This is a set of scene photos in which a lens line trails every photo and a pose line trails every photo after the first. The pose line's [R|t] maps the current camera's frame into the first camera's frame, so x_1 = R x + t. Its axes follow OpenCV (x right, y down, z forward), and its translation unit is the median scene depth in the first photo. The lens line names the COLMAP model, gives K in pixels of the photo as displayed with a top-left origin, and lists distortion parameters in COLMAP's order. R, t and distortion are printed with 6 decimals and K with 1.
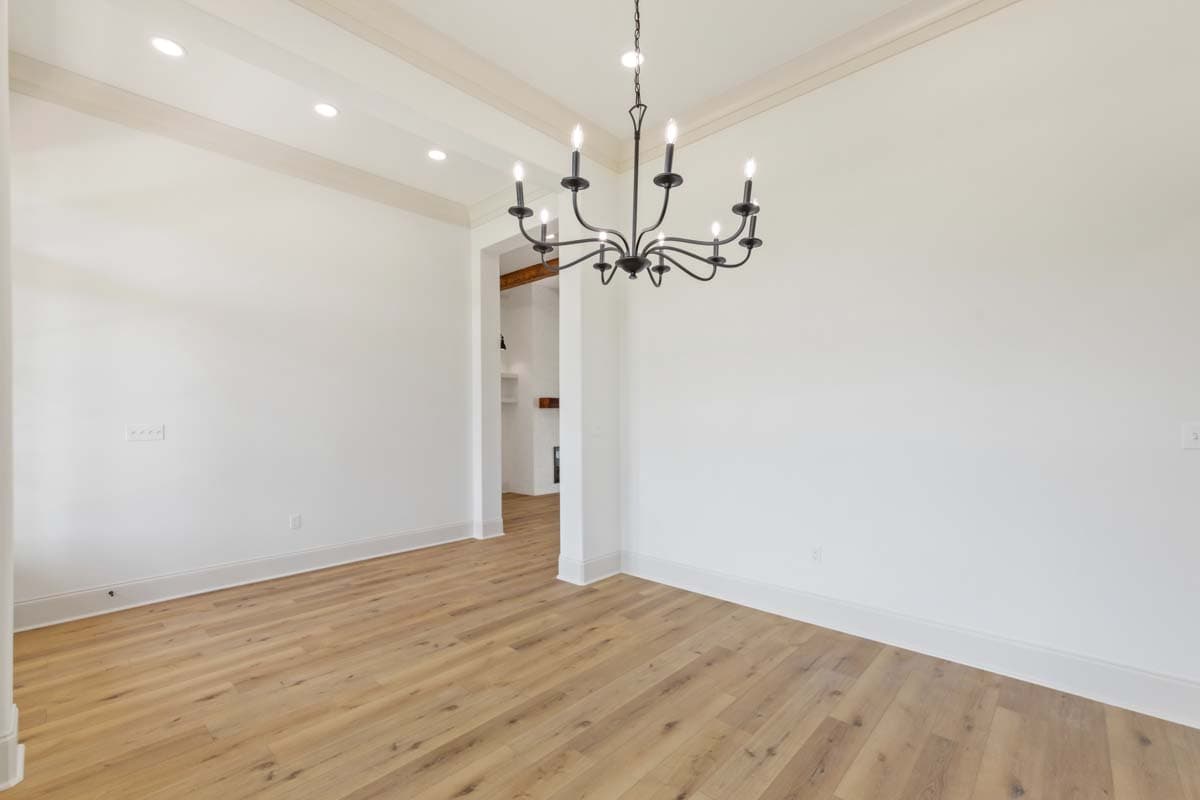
lens RADIAL K [[513.3, 0, 594.2], [0, 513.3, 412.2], [0, 0, 1]] dist [-0.003737, 0.003090]
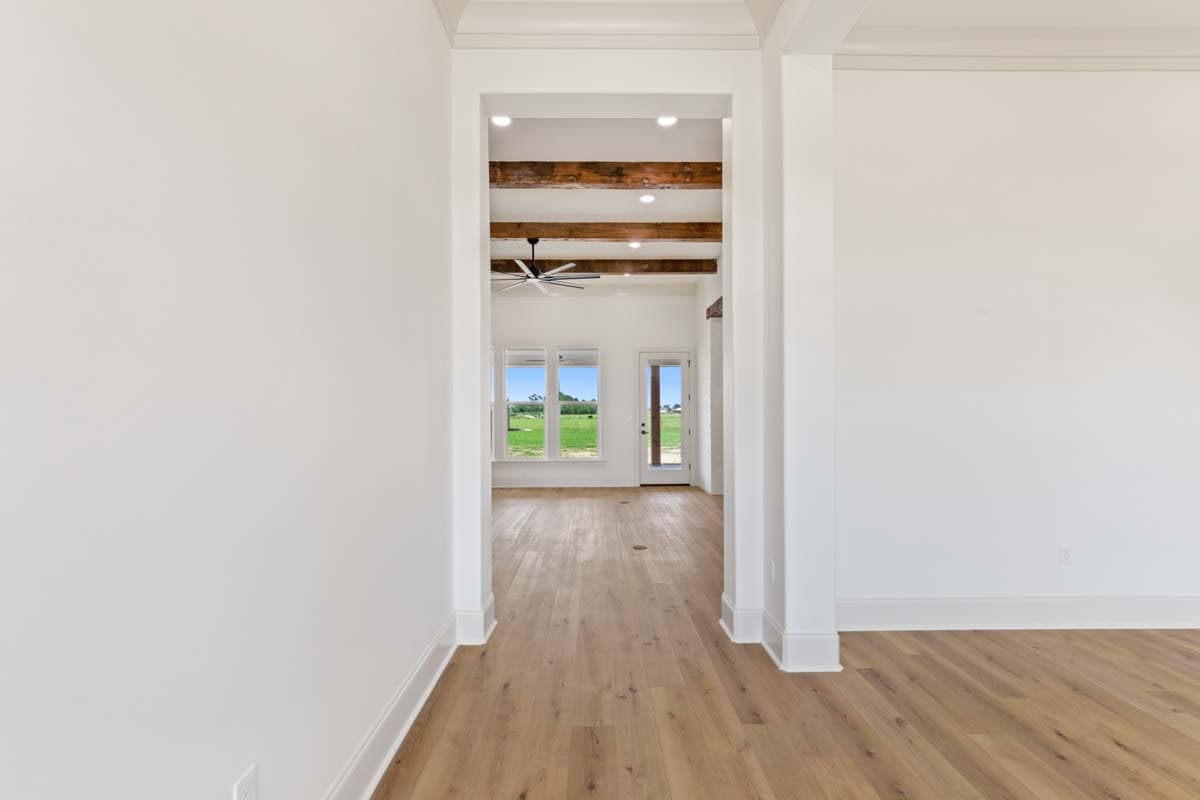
lens RADIAL K [[513.3, 0, 601.6], [0, 513.3, 409.2], [0, 0, 1]] dist [-0.003737, 0.003090]
pose [[0.721213, 0.006992, 0.692679, -0.772065], [-0.002830, 0.999970, -0.007147, 0.014571], [-0.692708, 0.003194, 0.721211, 0.823886]]
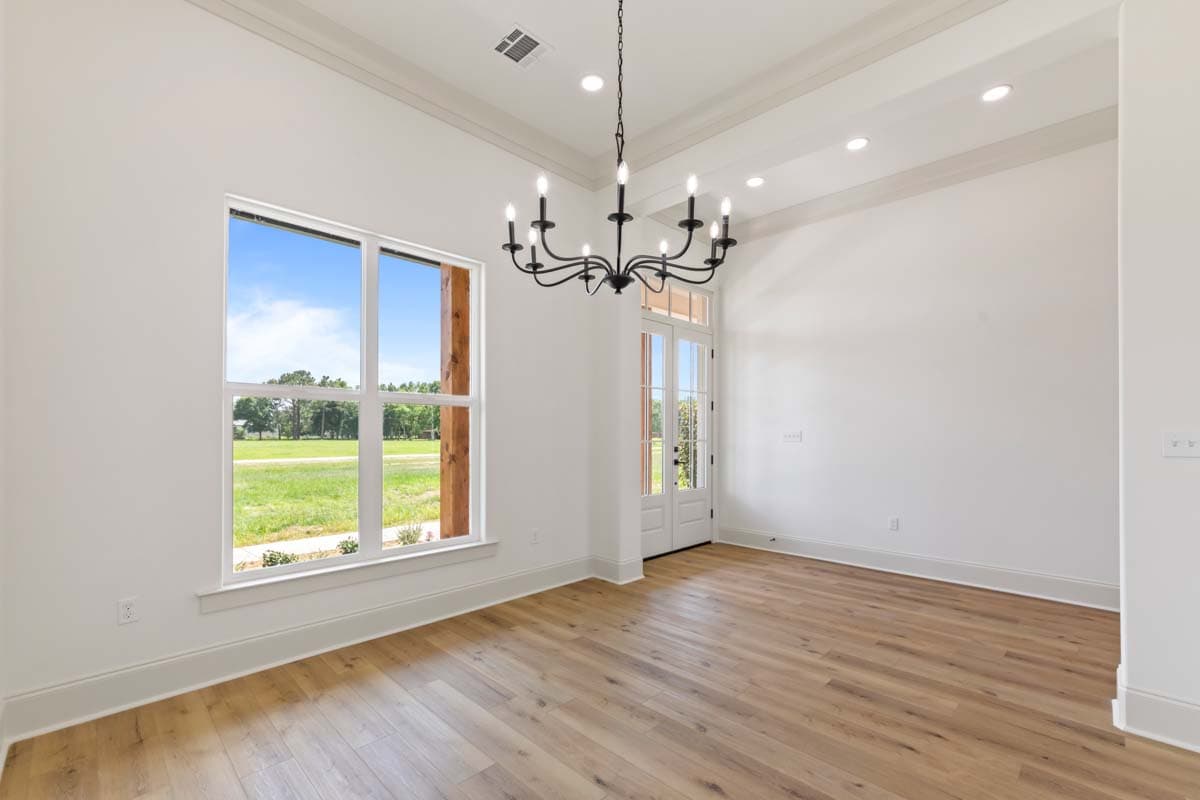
lens RADIAL K [[513.3, 0, 604.5], [0, 513.3, 427.5], [0, 0, 1]] dist [-0.003737, 0.003090]
pose [[-0.019083, -0.000271, -0.999818, 0.602485], [0.006011, 0.999982, -0.000386, 0.012040], [0.999800, -0.006017, -0.019081, 0.509096]]
